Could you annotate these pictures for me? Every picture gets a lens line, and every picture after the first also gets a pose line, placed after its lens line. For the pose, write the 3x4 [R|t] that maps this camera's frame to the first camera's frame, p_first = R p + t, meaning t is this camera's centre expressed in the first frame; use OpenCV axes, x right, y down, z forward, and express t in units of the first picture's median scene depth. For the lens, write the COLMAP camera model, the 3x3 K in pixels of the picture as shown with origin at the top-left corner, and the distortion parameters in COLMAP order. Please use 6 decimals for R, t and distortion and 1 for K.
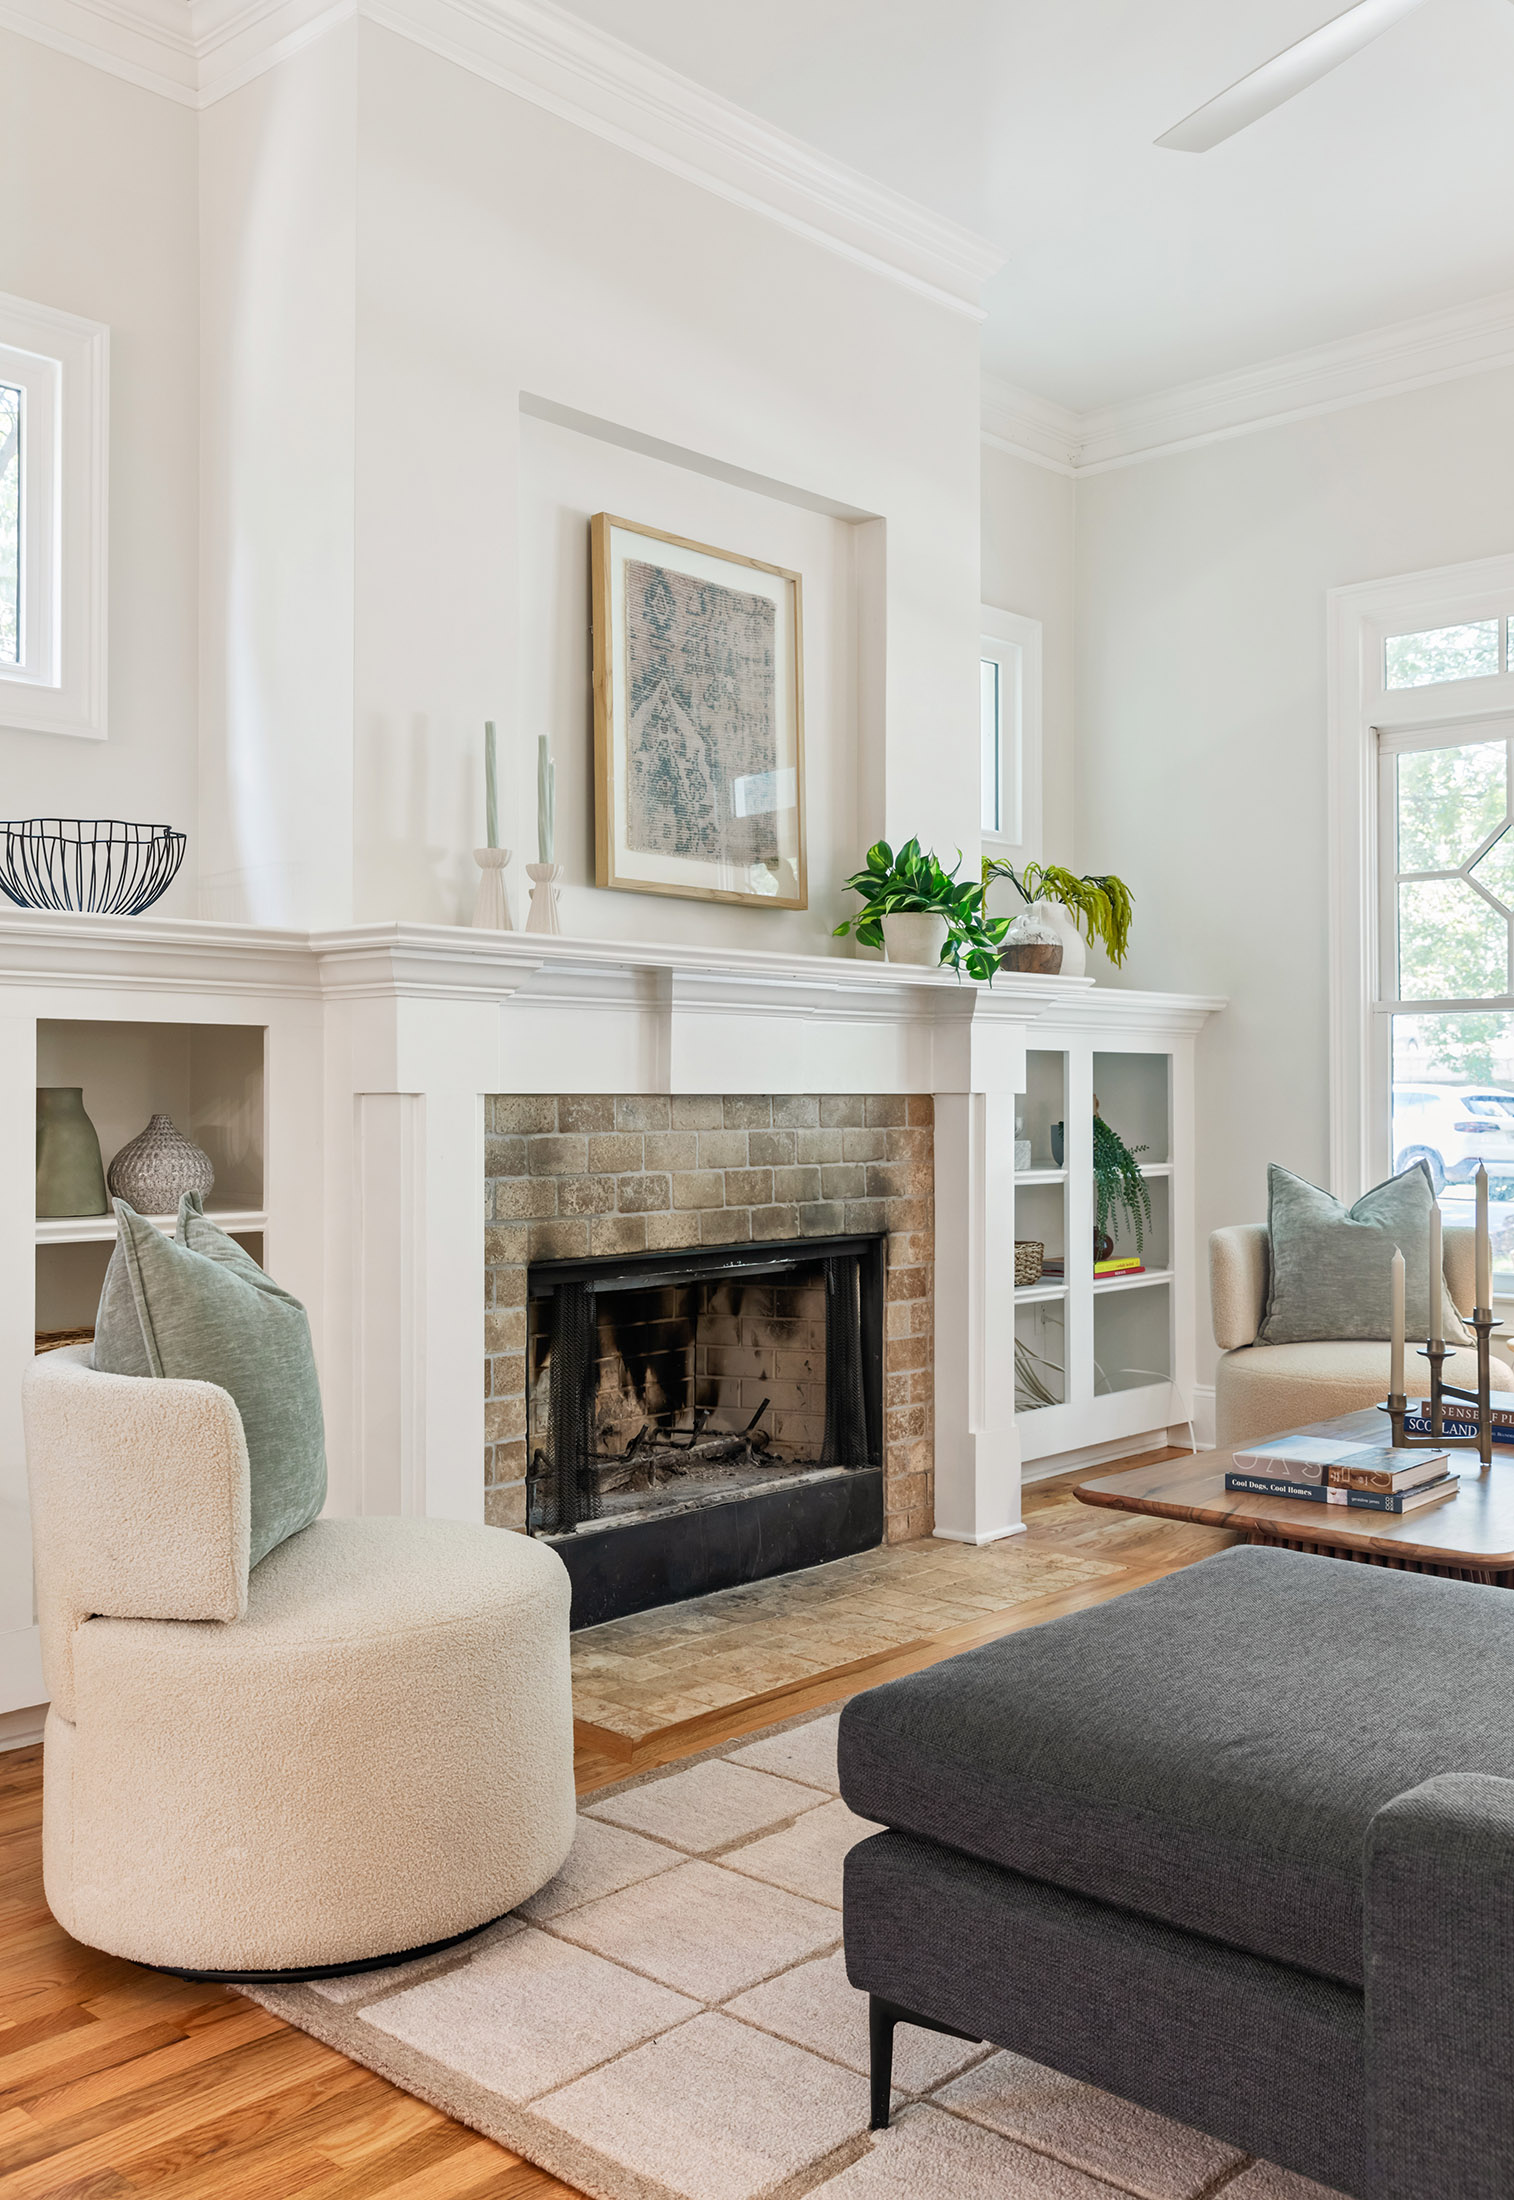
lens RADIAL K [[1933.3, 0, 747.8], [0, 1933.3, 1086.4], [0, 0, 1]] dist [0.007813, -0.005884]
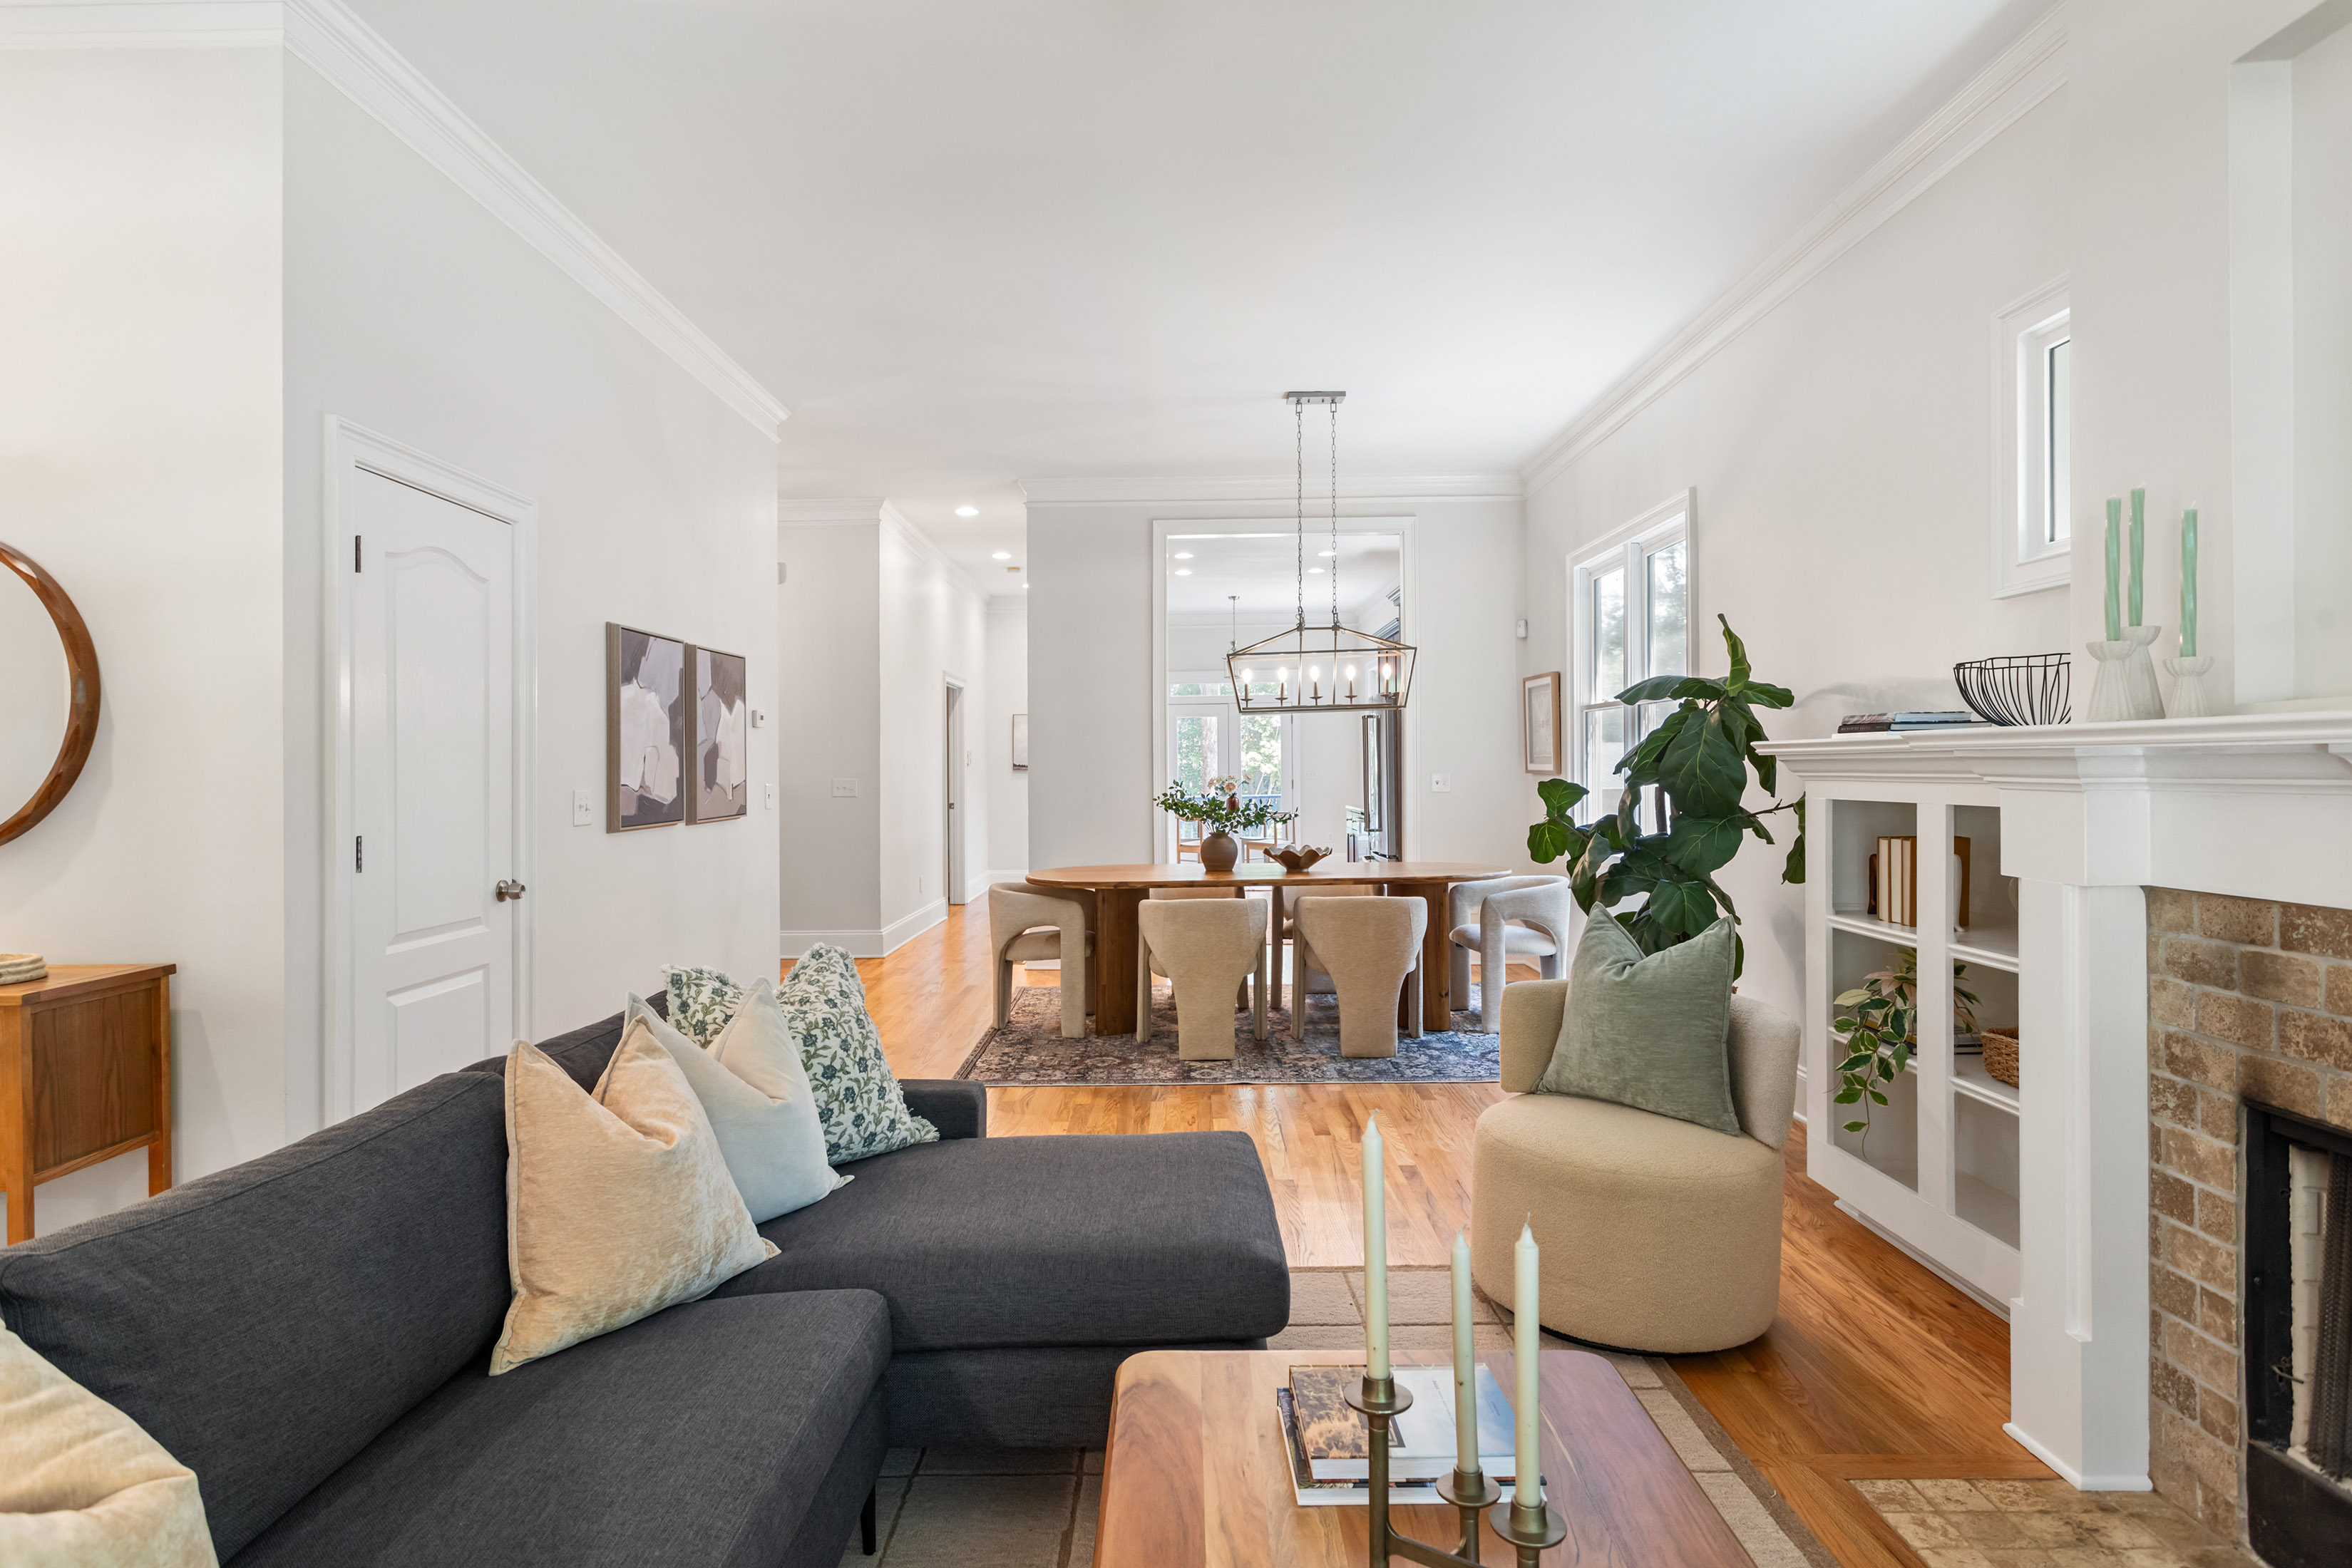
lens RADIAL K [[1244.5, 0, 1172.2], [0, 1244.5, 768.7], [0, 0, 1]] dist [-0.005739, 0.000149]
pose [[-0.738114, 0.004899, -0.674659, 0.525811], [0.010731, 0.999932, -0.004480, -0.047596], [0.674591, -0.010547, -0.738116, 0.967071]]
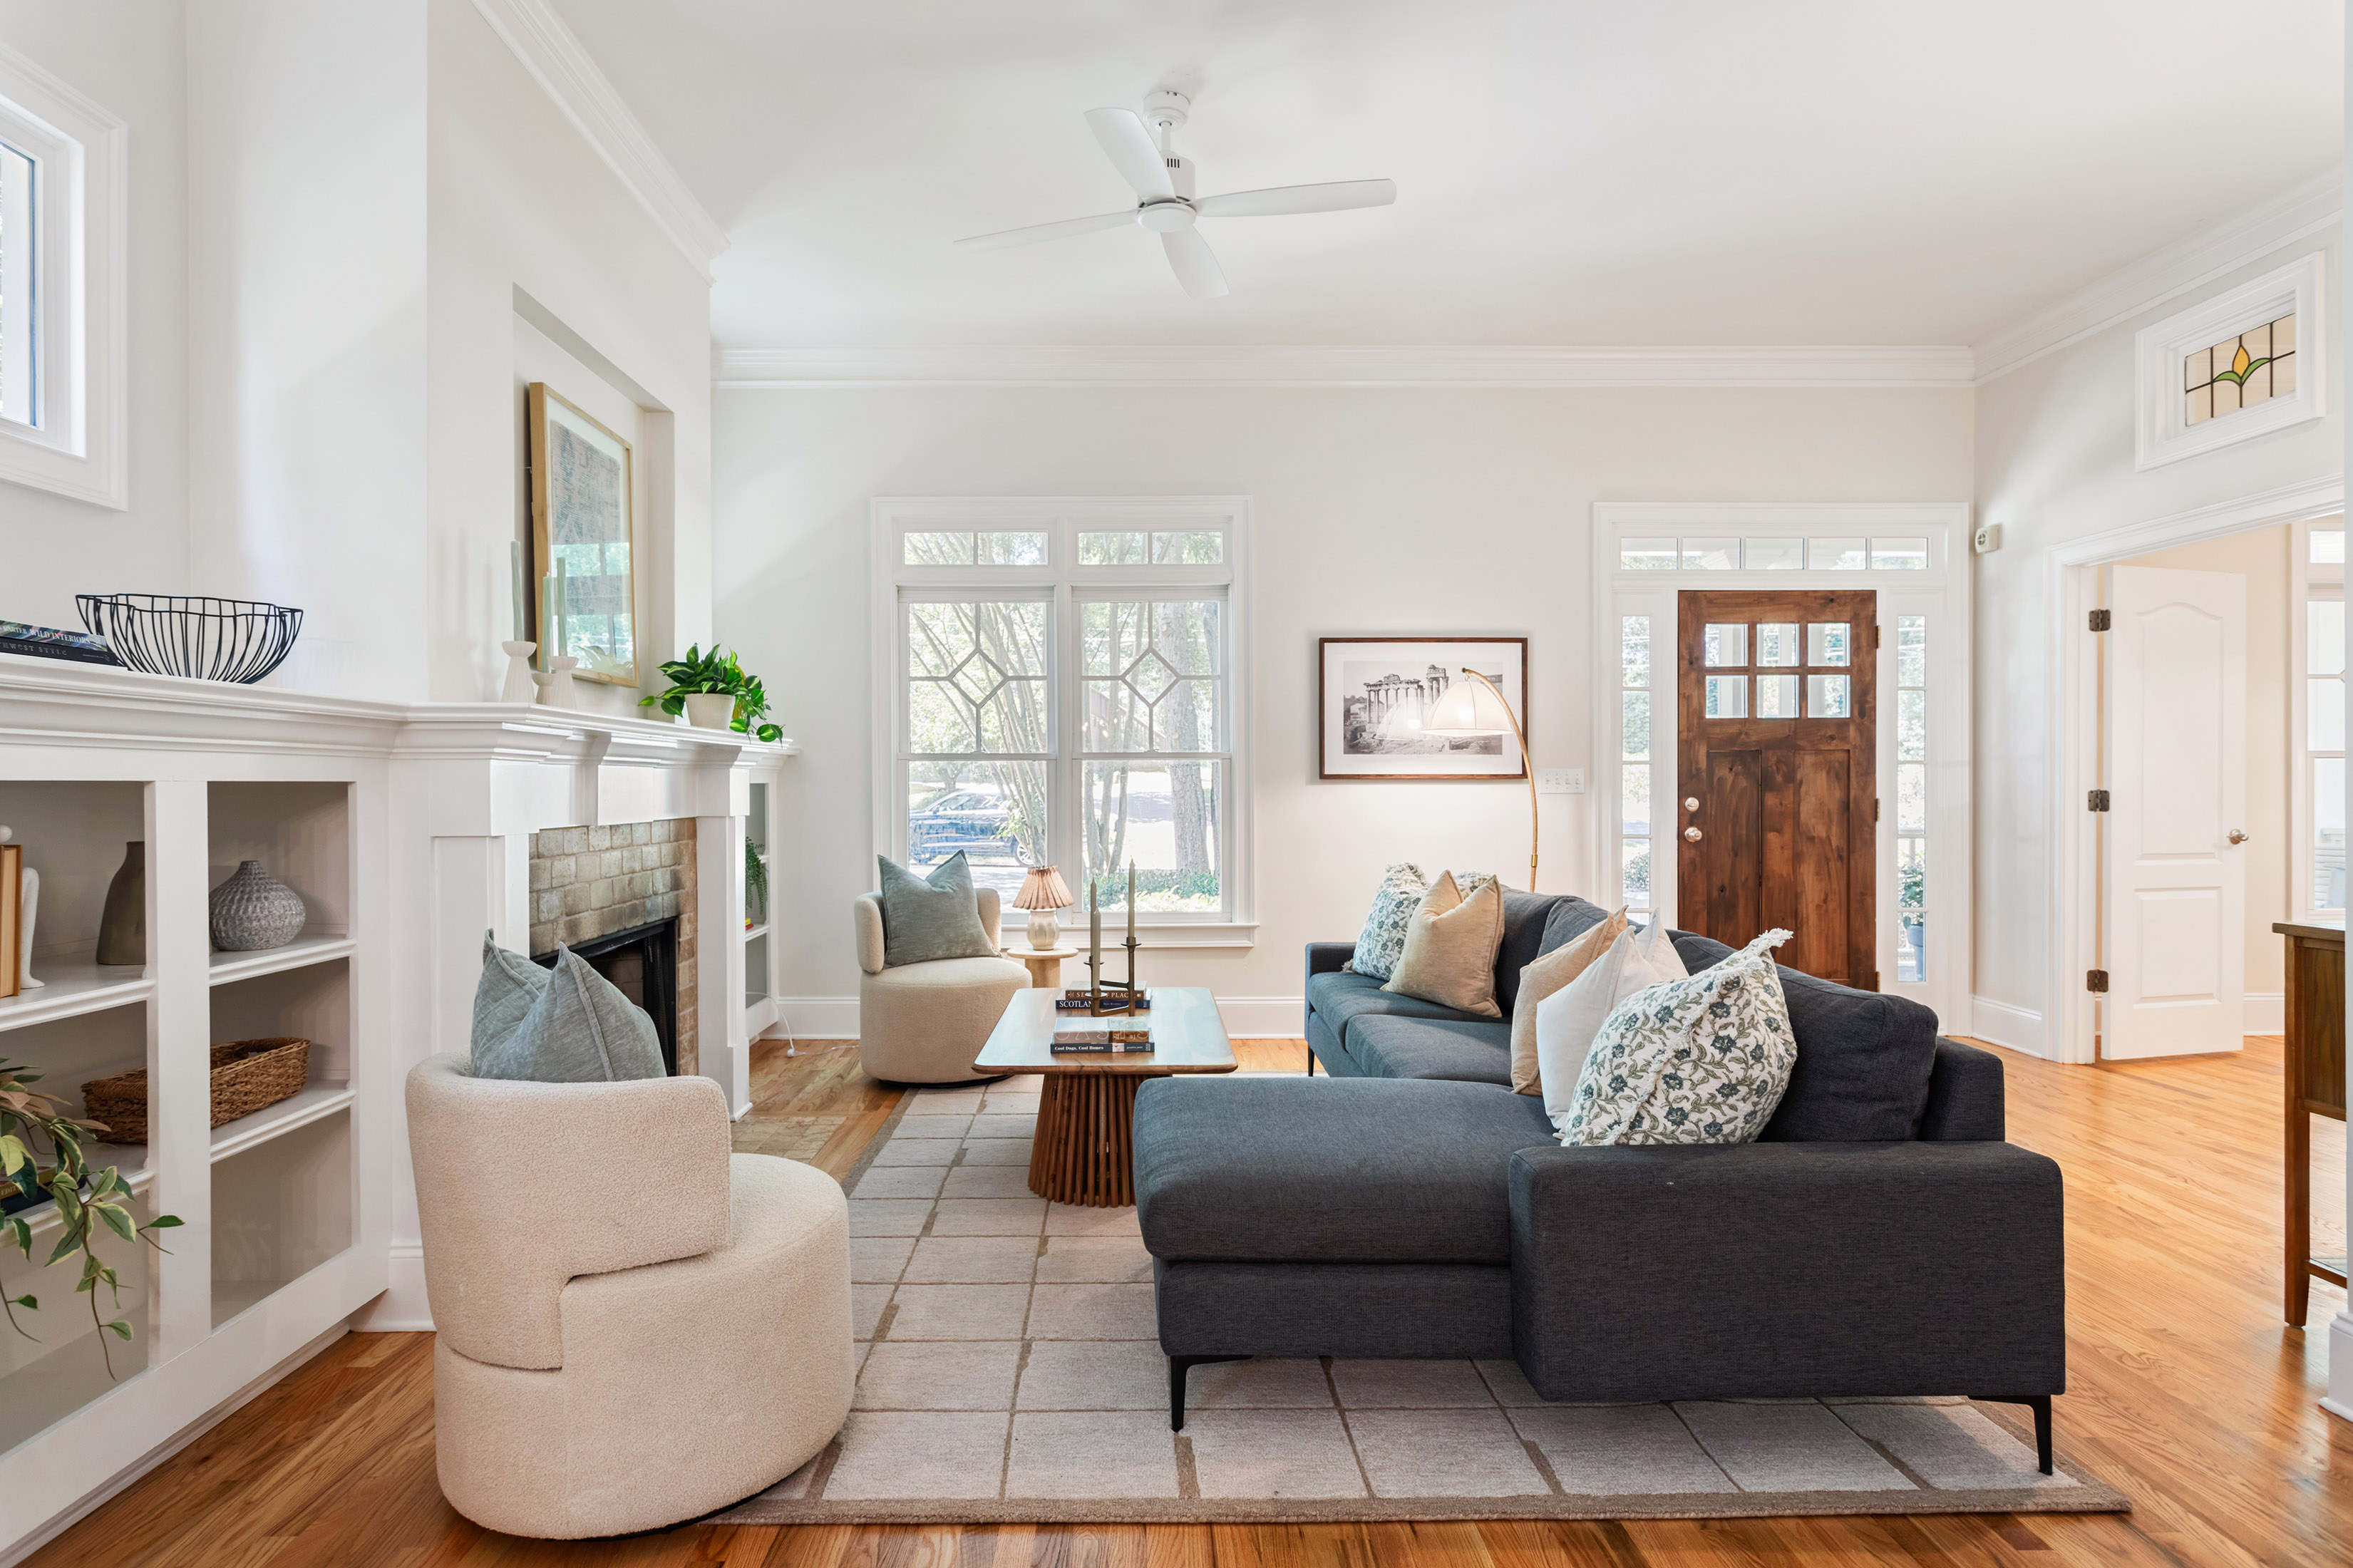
lens RADIAL K [[1287.7, 0, 1146.8], [0, 1287.7, 784.2], [0, 0, 1]] dist [-0.001593, 0.000651]
pose [[0.720784, -0.000058, 0.693160, -0.364704], [-0.003617, 0.999986, 0.003845, -0.028223], [-0.693150, -0.005279, 0.720774, 0.080851]]
